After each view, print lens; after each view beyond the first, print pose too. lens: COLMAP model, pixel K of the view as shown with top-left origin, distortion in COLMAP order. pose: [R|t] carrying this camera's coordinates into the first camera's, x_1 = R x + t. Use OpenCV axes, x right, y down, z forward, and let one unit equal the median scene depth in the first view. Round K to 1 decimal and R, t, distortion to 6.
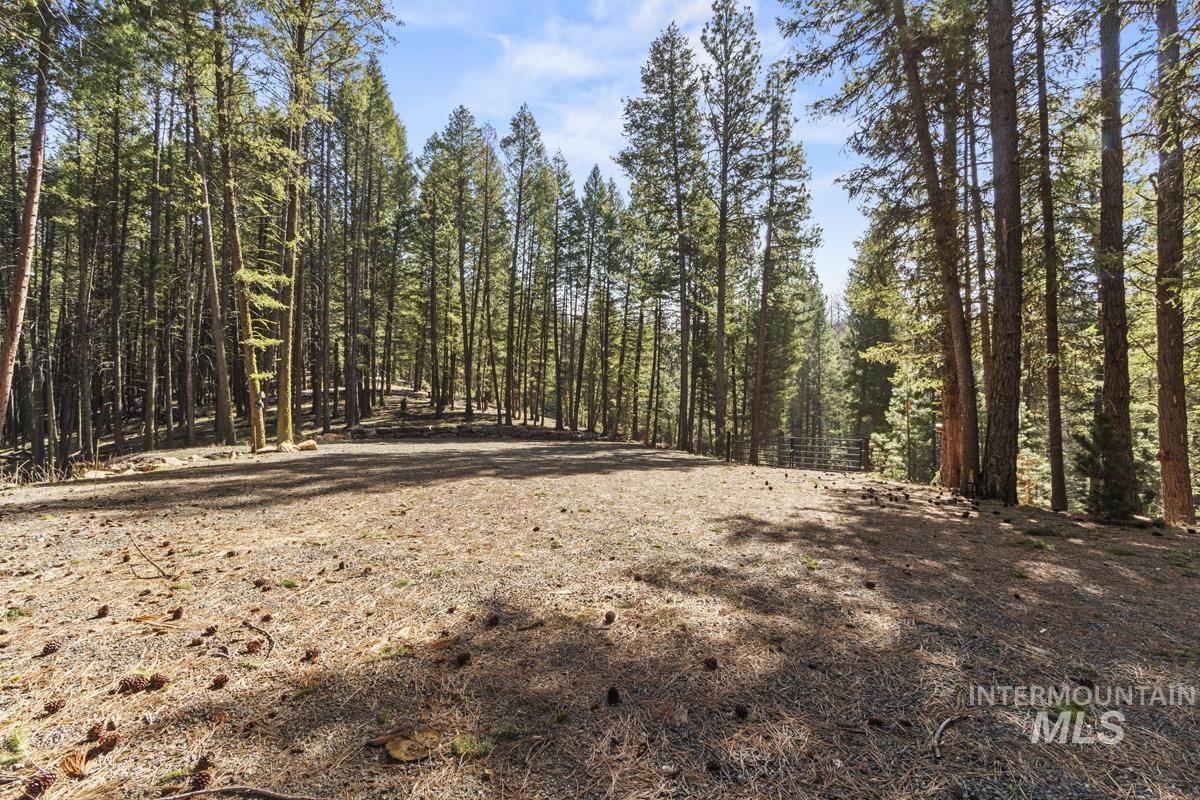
lens RADIAL K [[559.8, 0, 600.9], [0, 559.8, 401.8], [0, 0, 1]] dist [-0.000594, -0.000047]
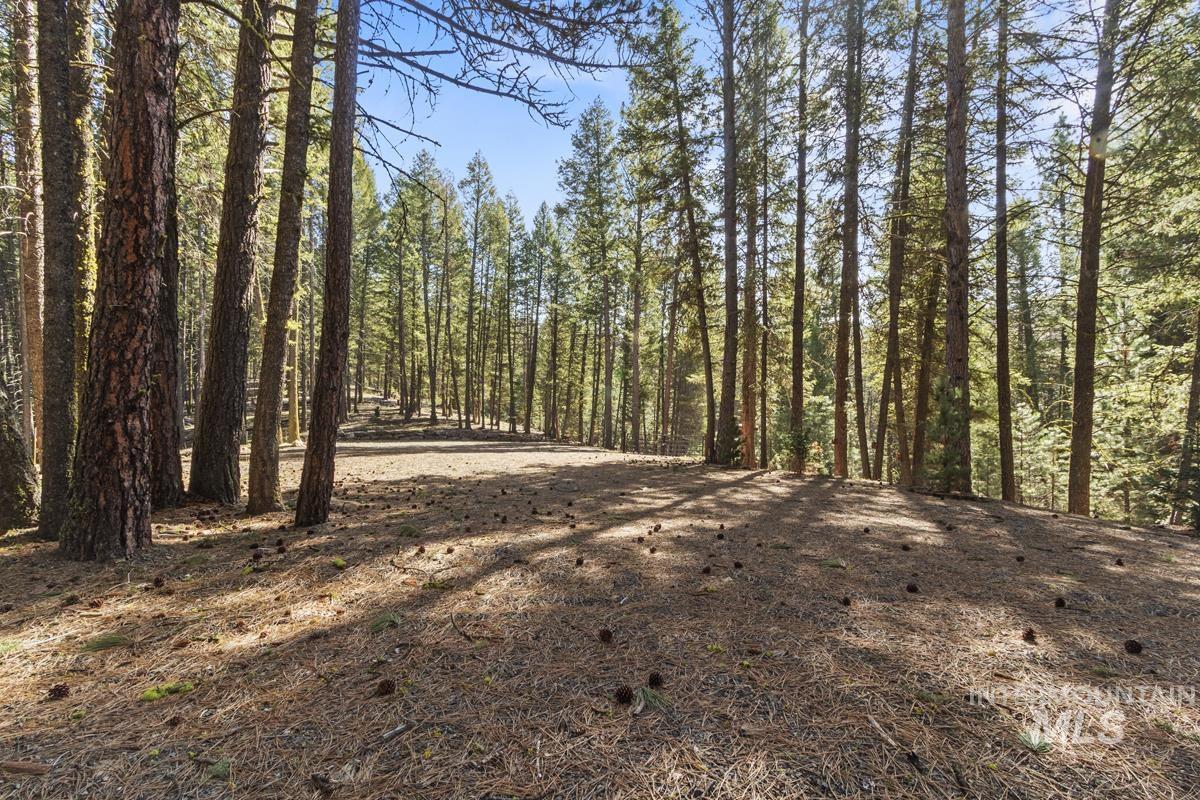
lens RADIAL K [[559.8, 0, 595.0], [0, 559.8, 426.2], [0, 0, 1]] dist [-0.000594, -0.000047]
pose [[0.999076, -0.003772, 0.042814, 0.045131], [0.002247, 0.999363, 0.035625, -0.004357], [-0.042921, -0.035495, 0.998448, -0.160980]]
